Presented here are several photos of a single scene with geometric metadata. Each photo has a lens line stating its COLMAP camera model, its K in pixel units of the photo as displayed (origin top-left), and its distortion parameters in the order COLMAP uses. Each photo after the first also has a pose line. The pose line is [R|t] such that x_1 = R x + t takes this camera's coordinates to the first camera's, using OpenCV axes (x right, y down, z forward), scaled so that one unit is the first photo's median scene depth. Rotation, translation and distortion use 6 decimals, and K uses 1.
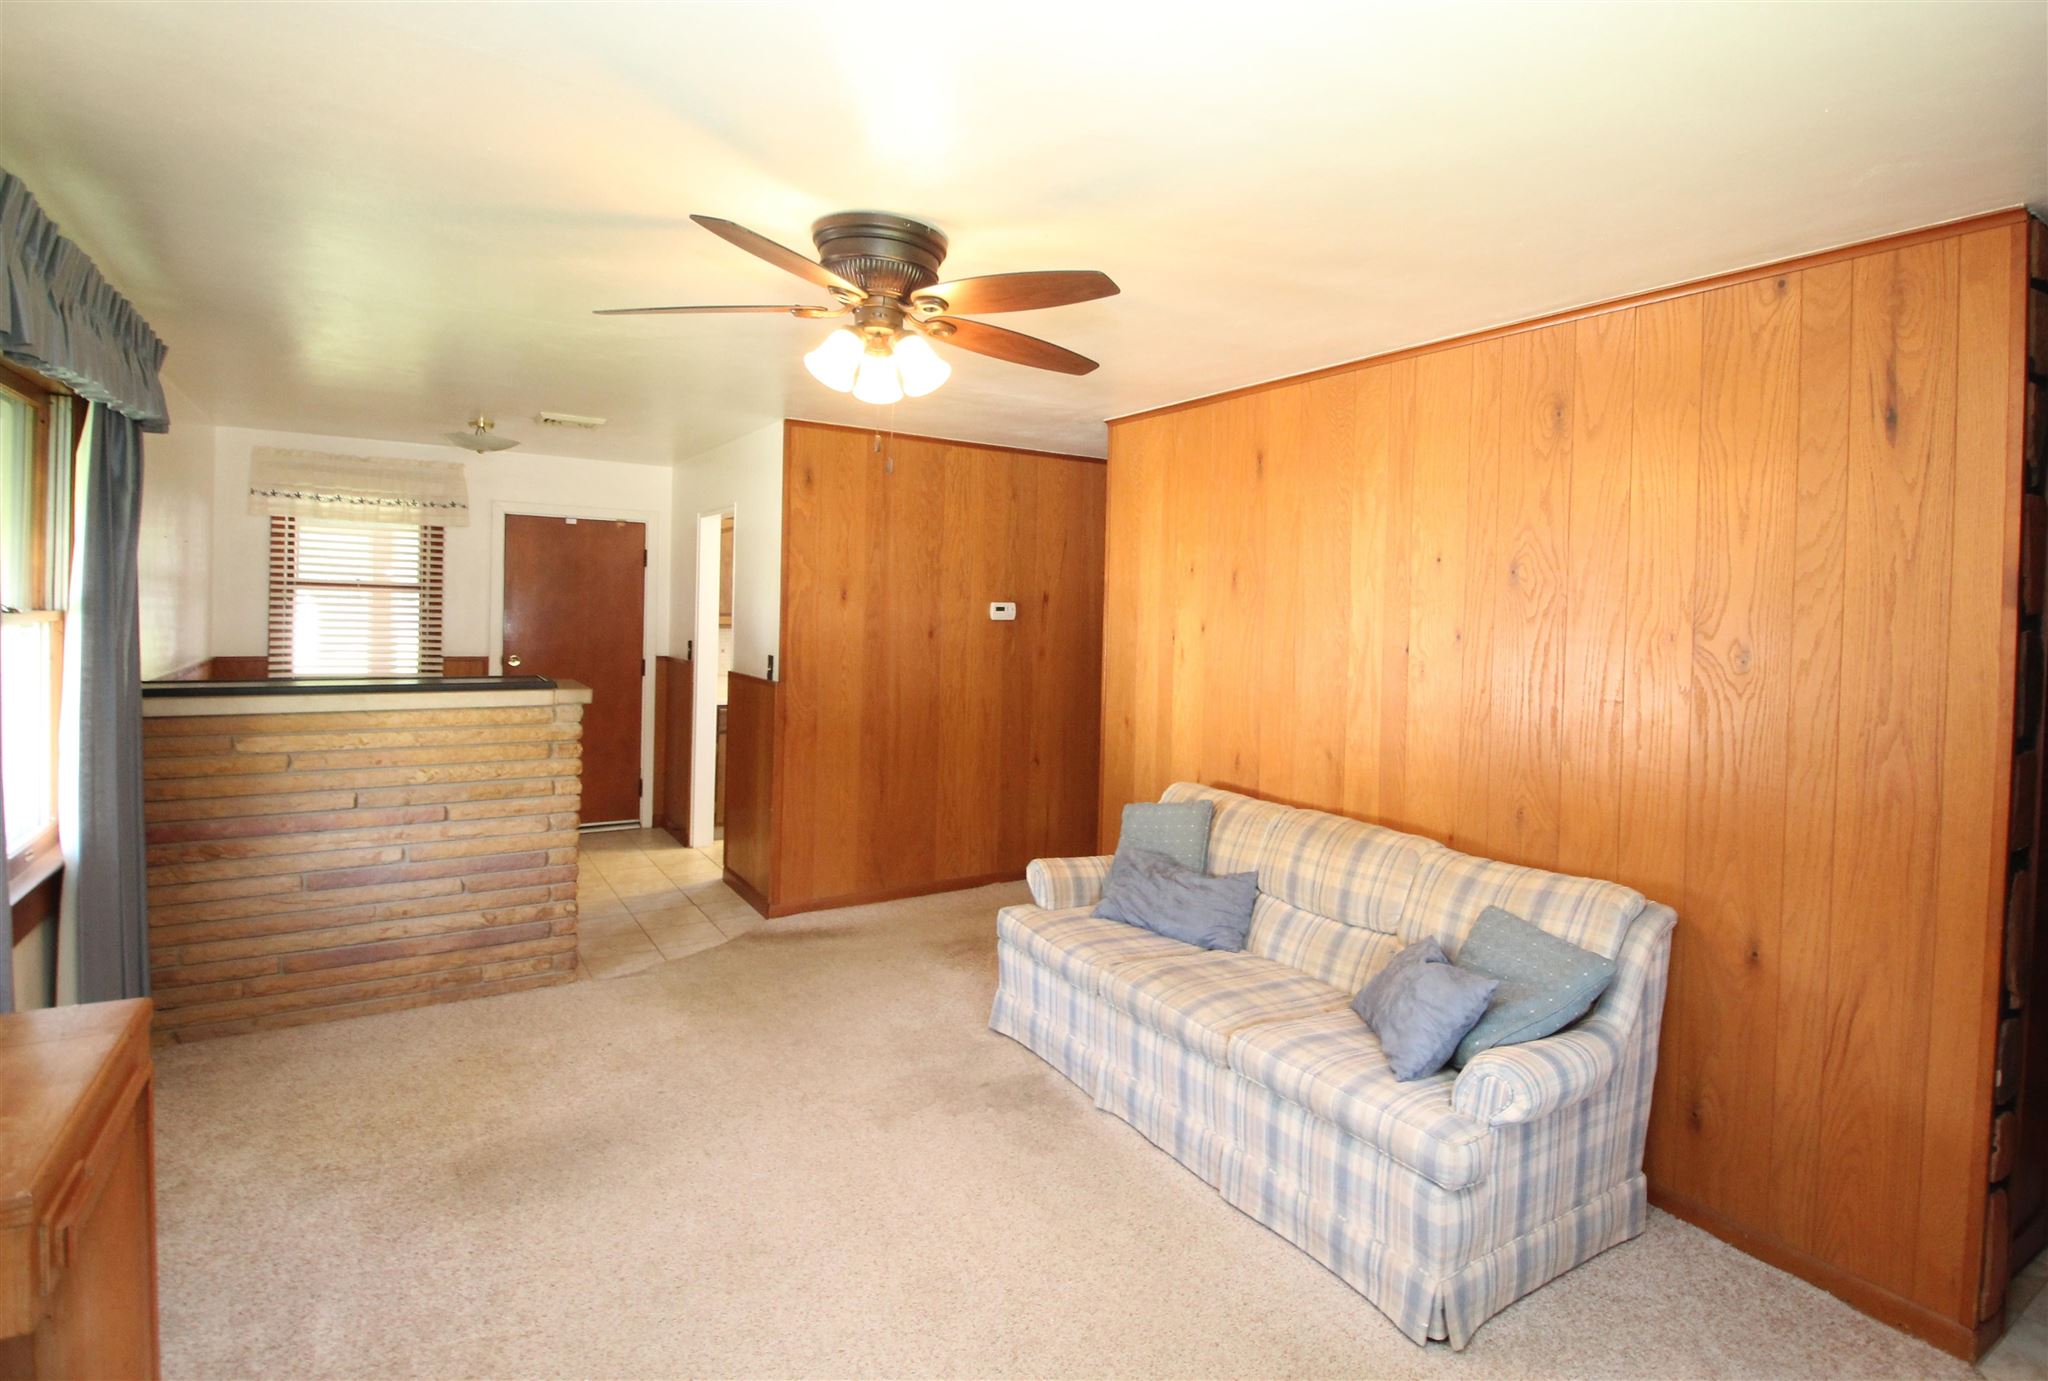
lens RADIAL K [[1012.0, 0, 1077.7], [0, 1012.0, 626.5], [0, 0, 1]] dist [0.027922, -0.042090]
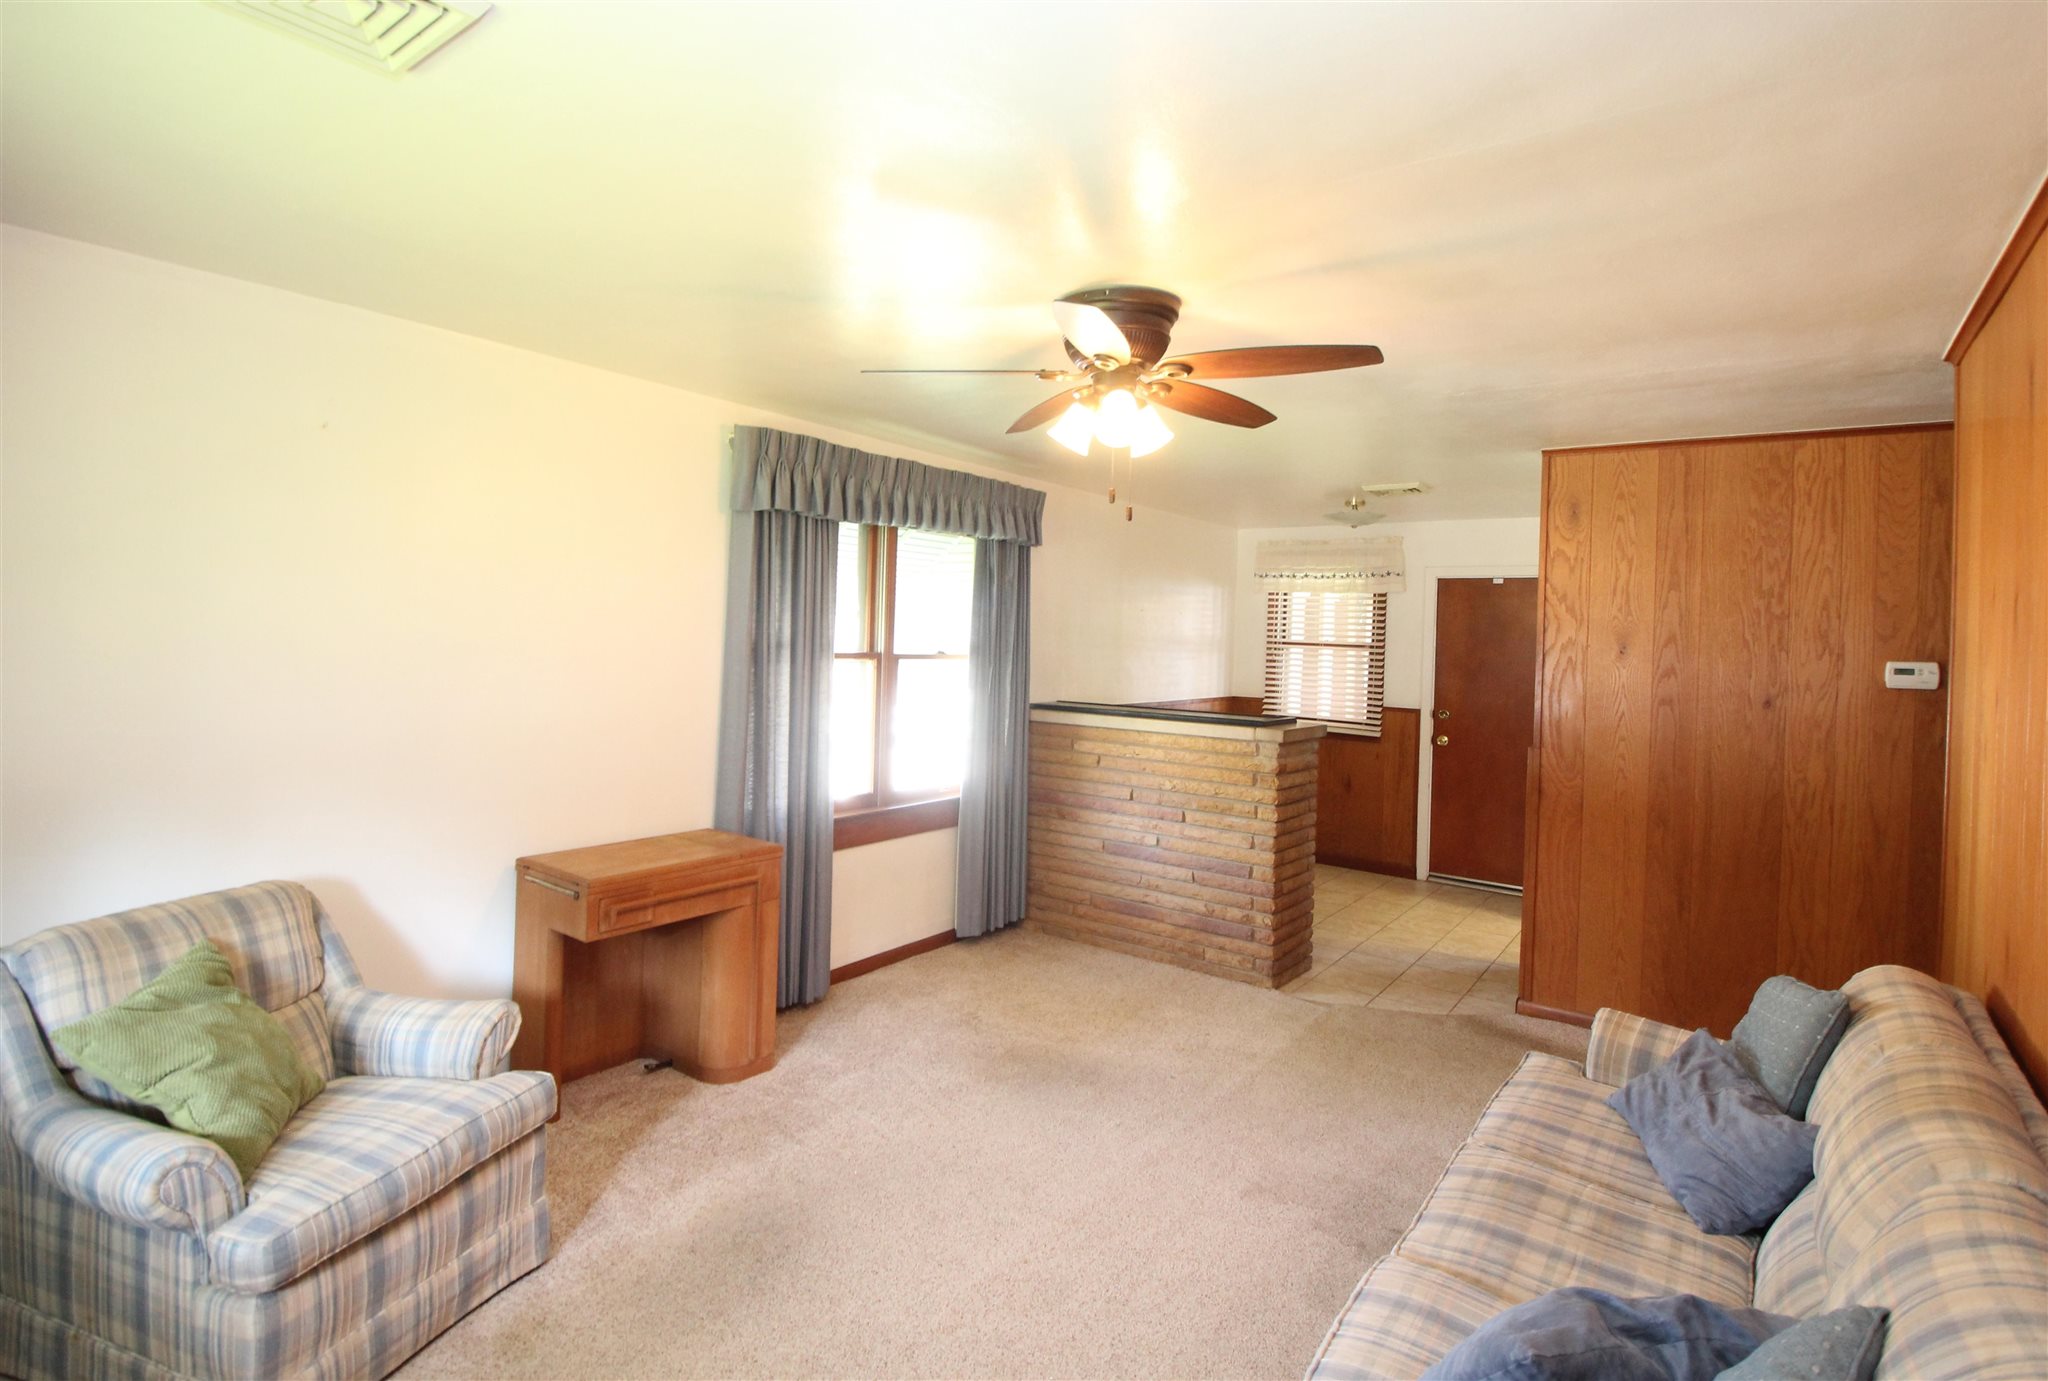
lens RADIAL K [[1005.1, 0, 993.7], [0, 1005.1, 647.3], [0, 0, 1]] dist [0.028130, -0.041834]
pose [[0.336551, -0.005141, -0.941651, 0.507249], [-0.041164, 0.998949, -0.020166, 0.006195], [0.940765, 0.045549, 0.335986, 0.349697]]
